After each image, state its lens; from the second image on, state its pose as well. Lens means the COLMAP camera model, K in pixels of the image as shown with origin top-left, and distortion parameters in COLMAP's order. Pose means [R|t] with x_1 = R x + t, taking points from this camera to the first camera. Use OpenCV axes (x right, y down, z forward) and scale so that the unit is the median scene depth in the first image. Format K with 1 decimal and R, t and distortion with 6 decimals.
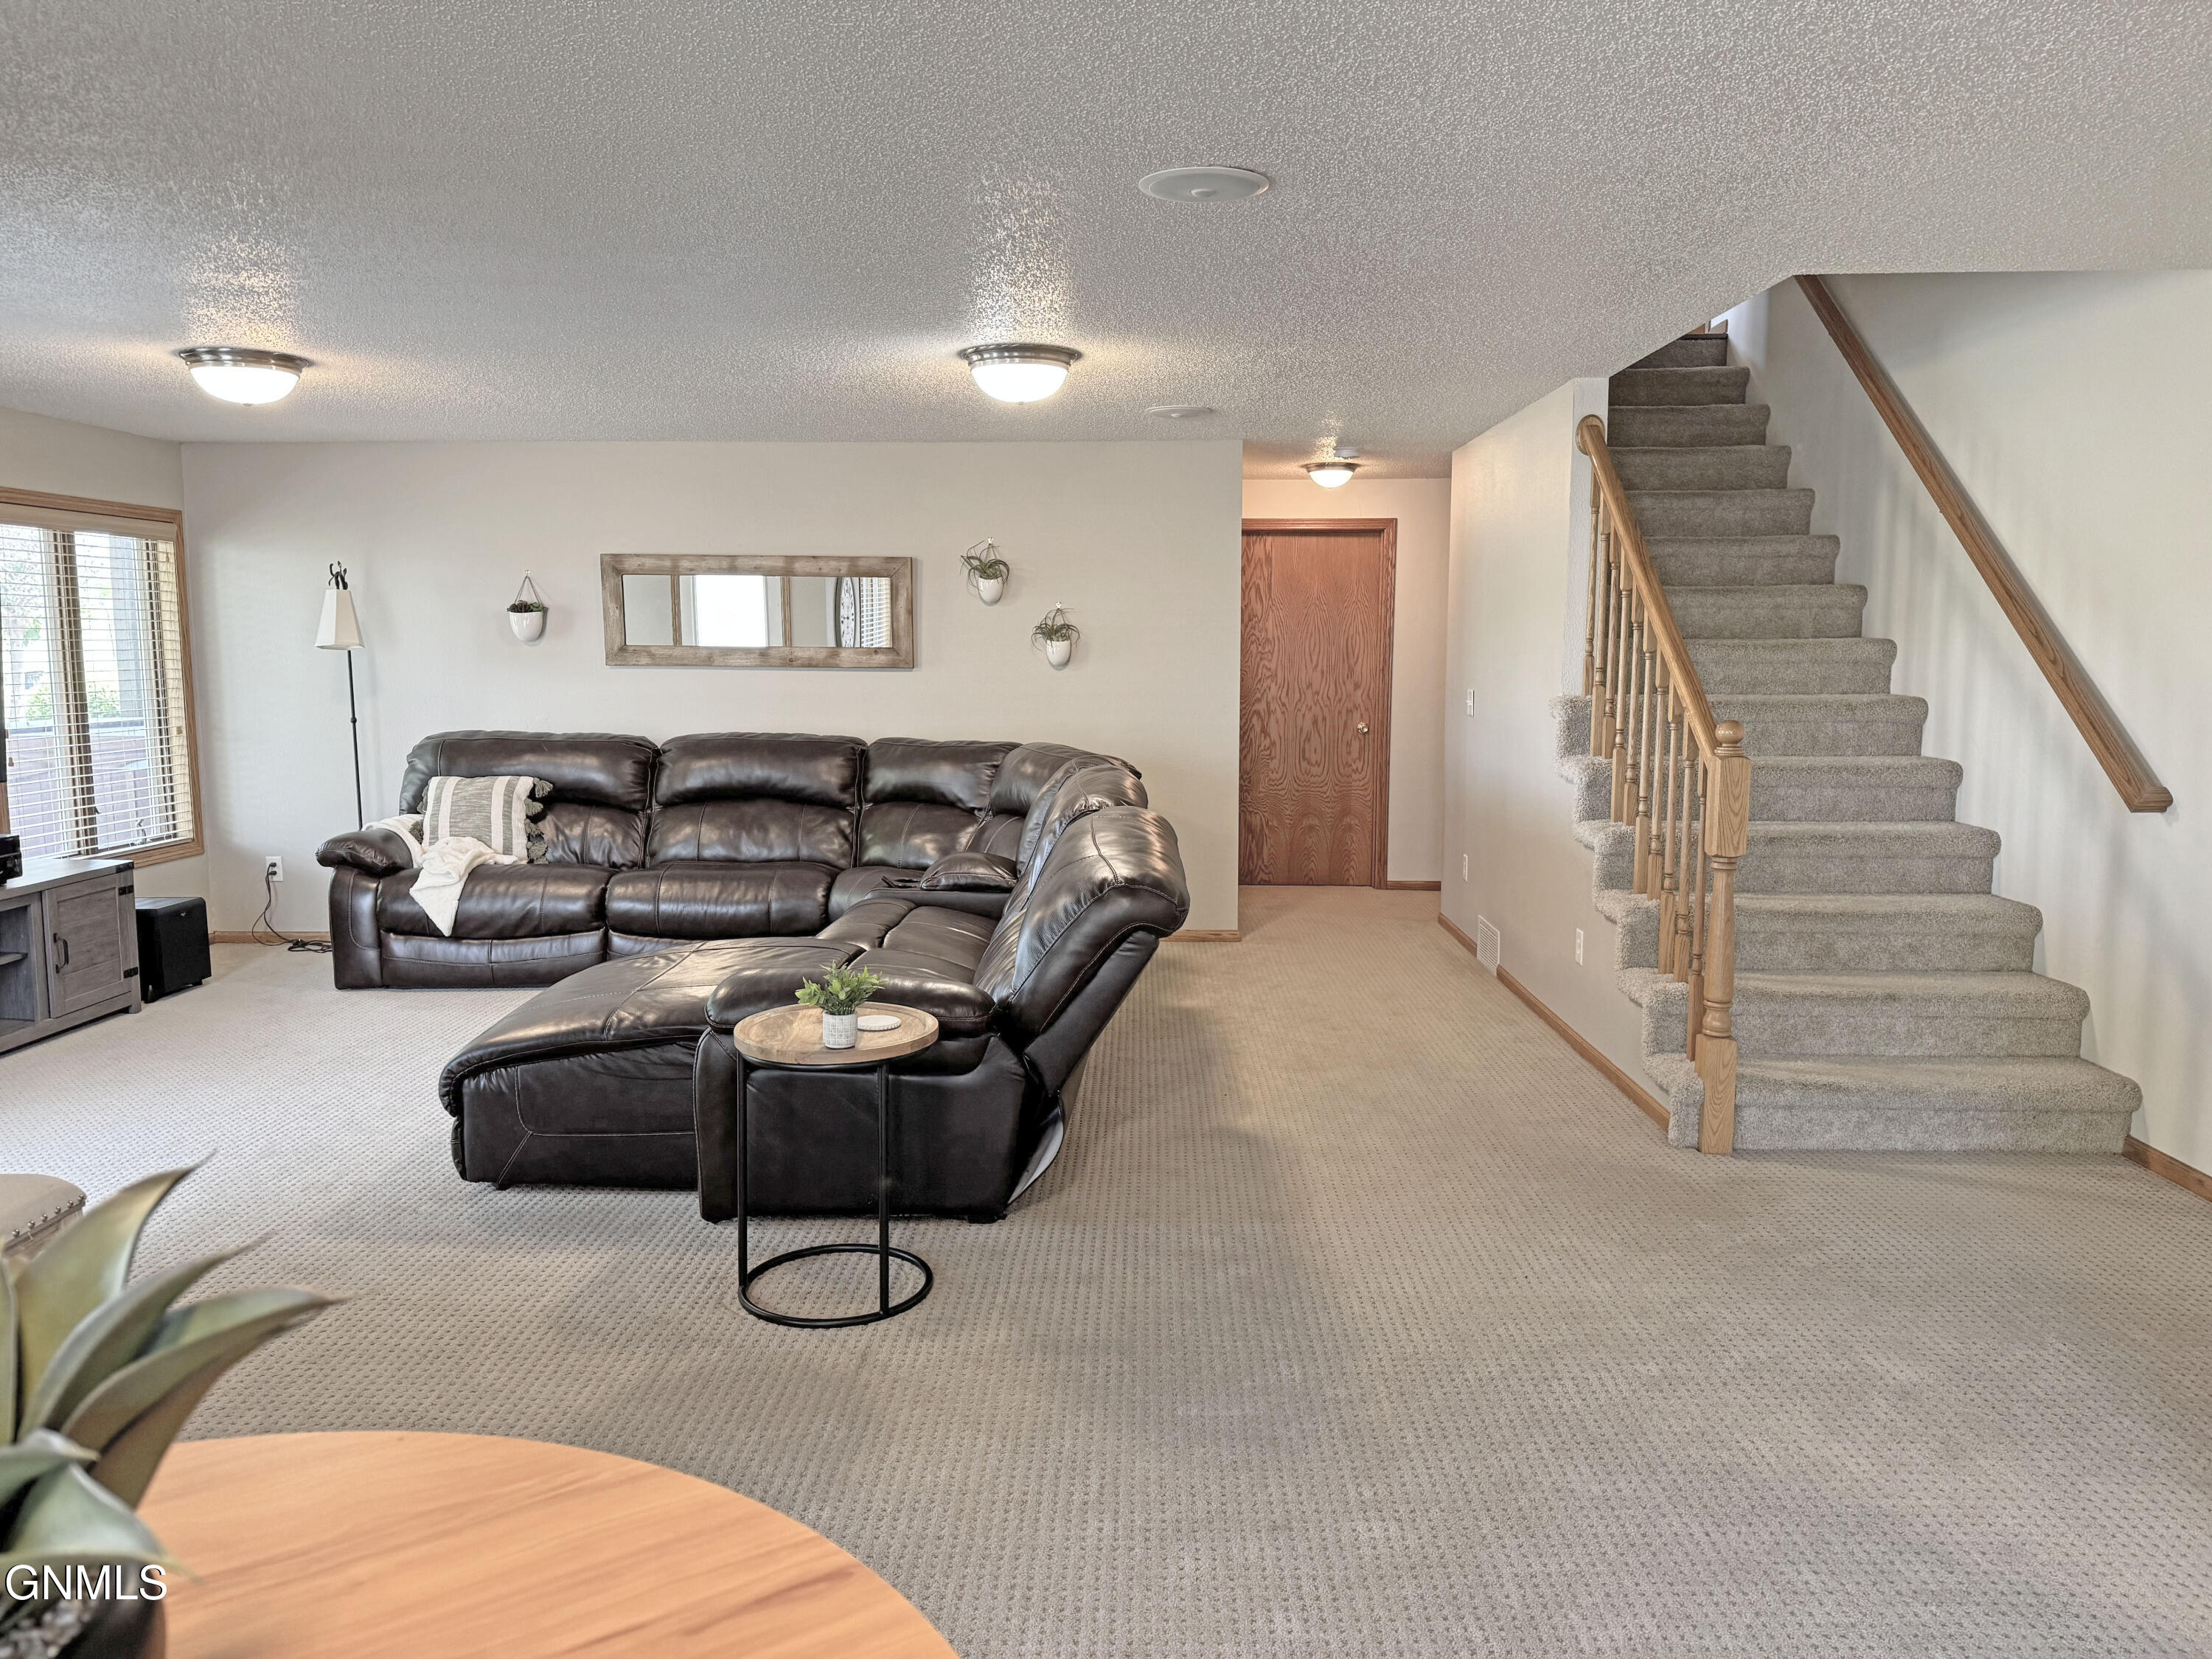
lens RADIAL K [[1523.7, 0, 1106.0], [0, 1523.7, 829.5], [0, 0, 1]] dist [0.138110, -0.232137]
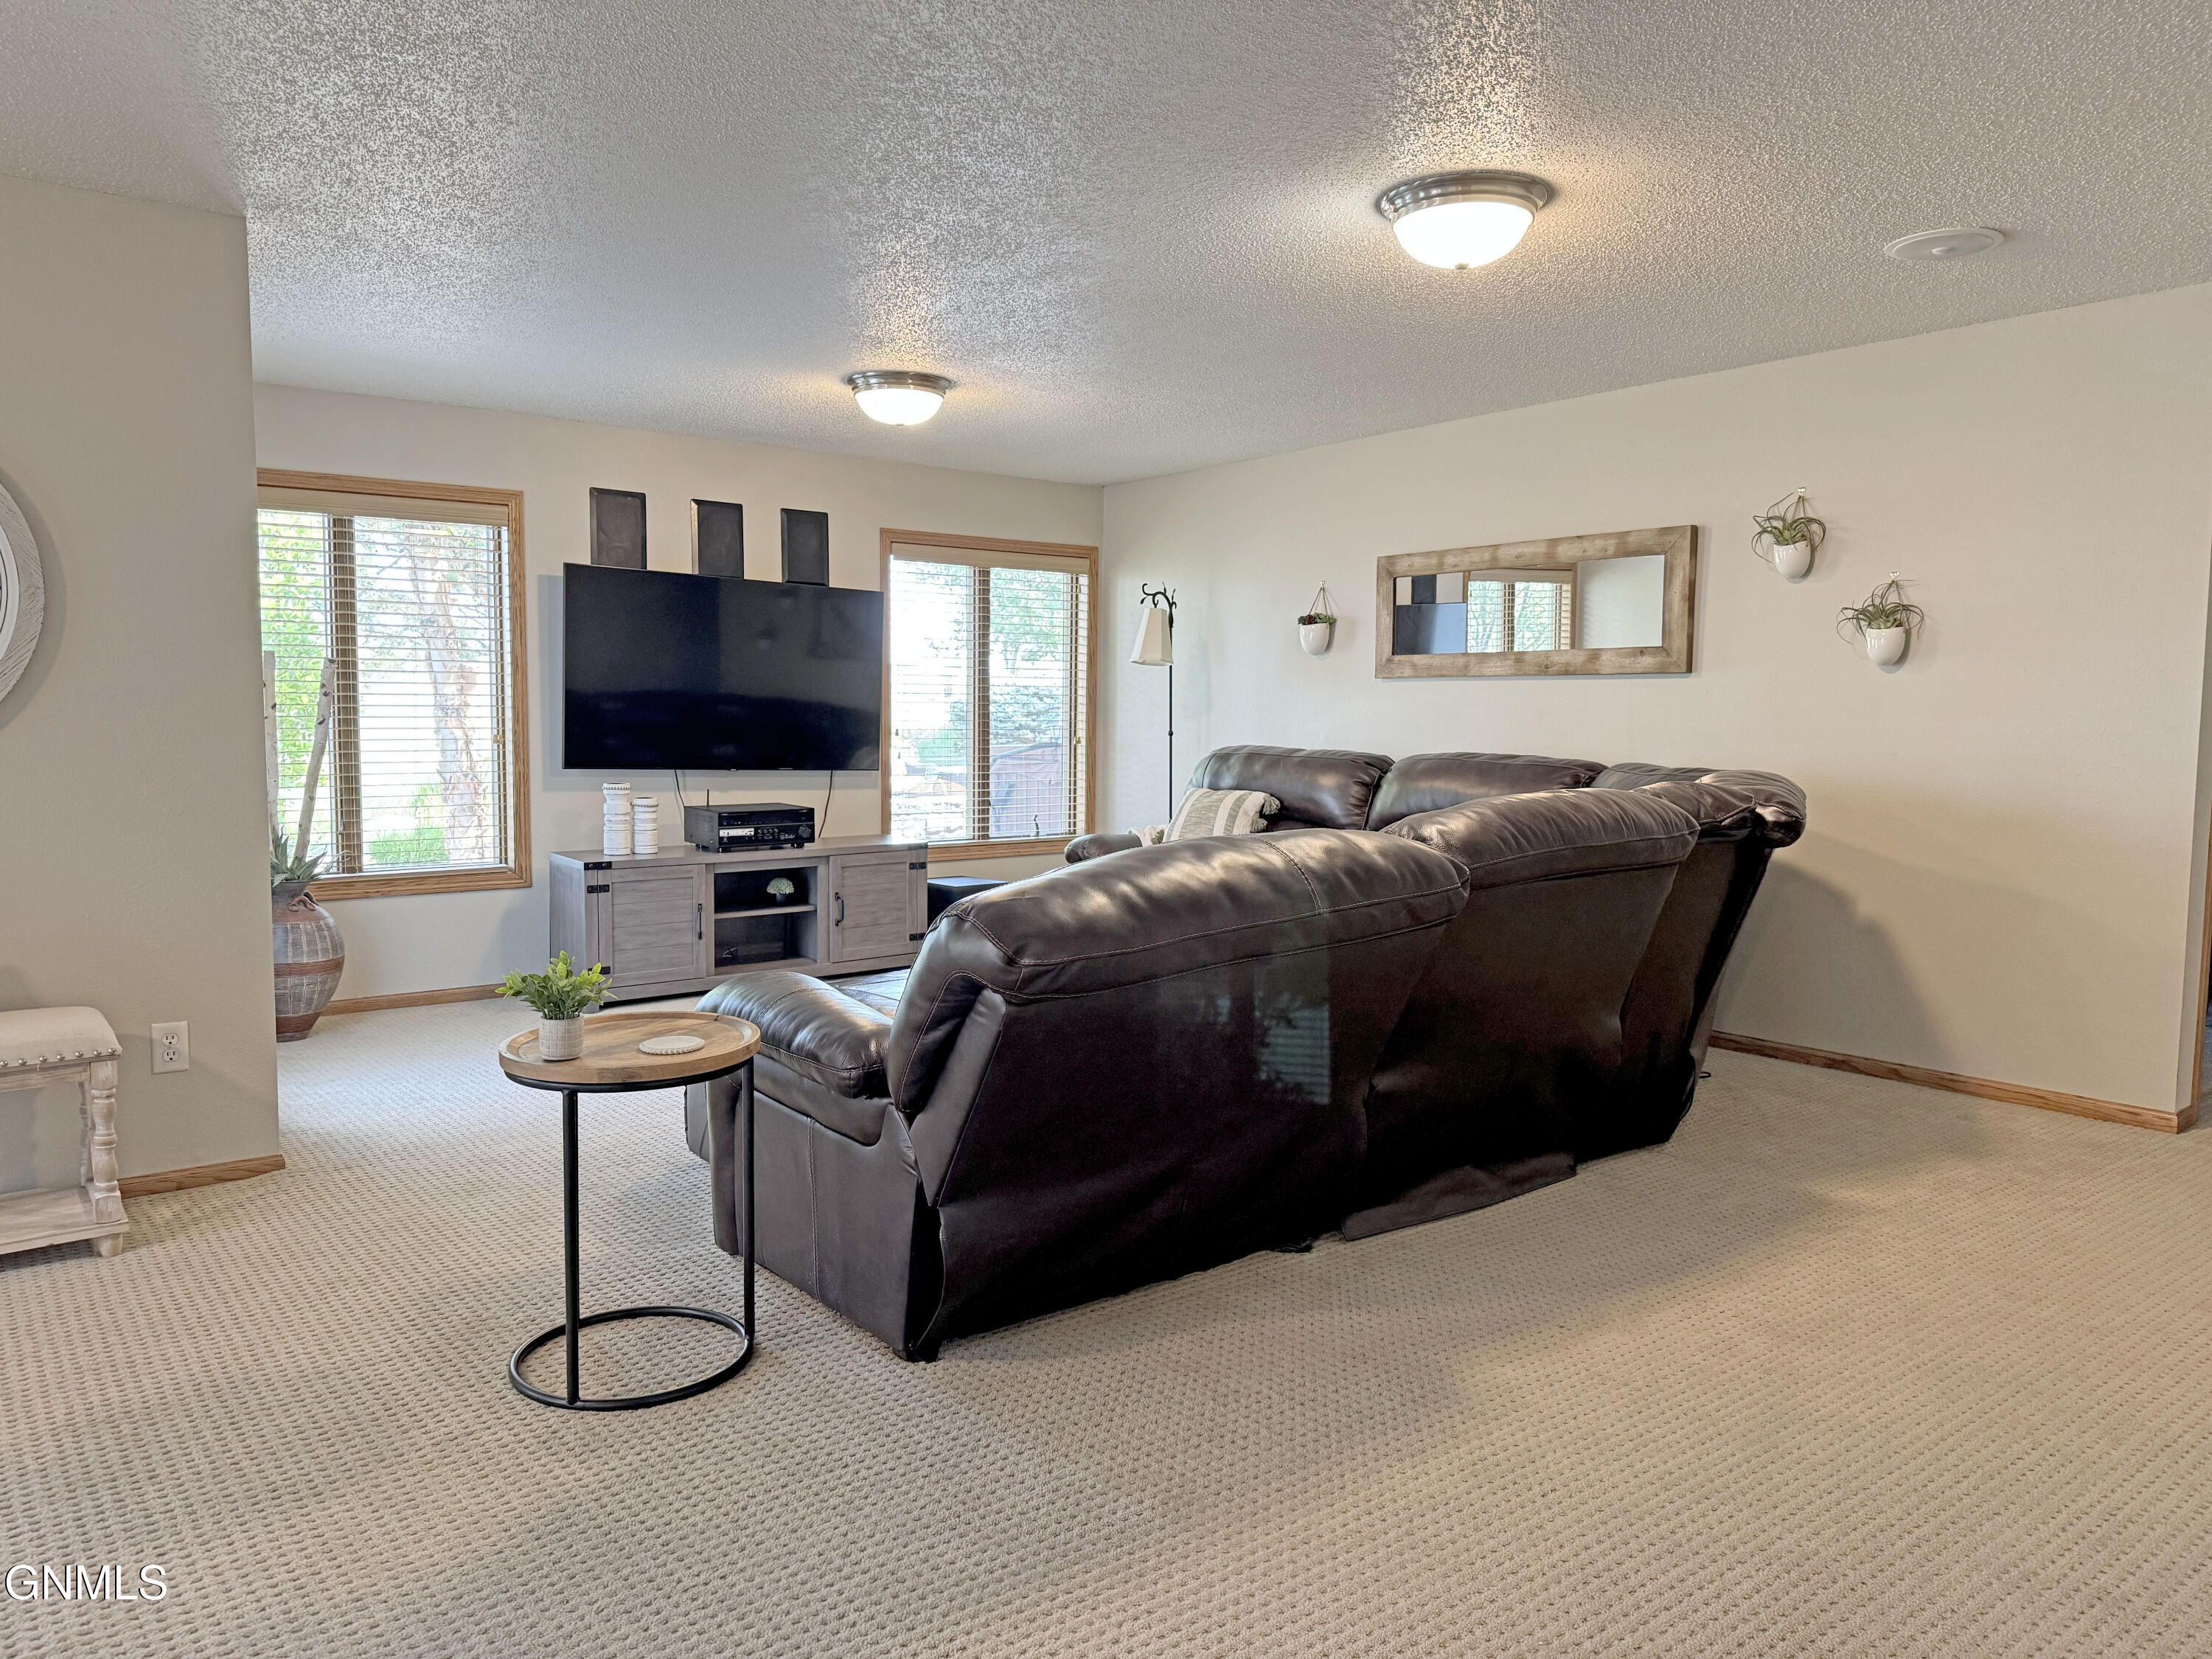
lens RADIAL K [[1523.7, 0, 1106.0], [0, 1523.7, 829.5], [0, 0, 1]] dist [0.138110, -0.232137]
pose [[0.638190, 0.063606, -0.767247, 0.279809], [-0.098973, 0.995090, 0.000170, -0.001788], [0.763491, 0.075828, 0.641351, 0.307656]]
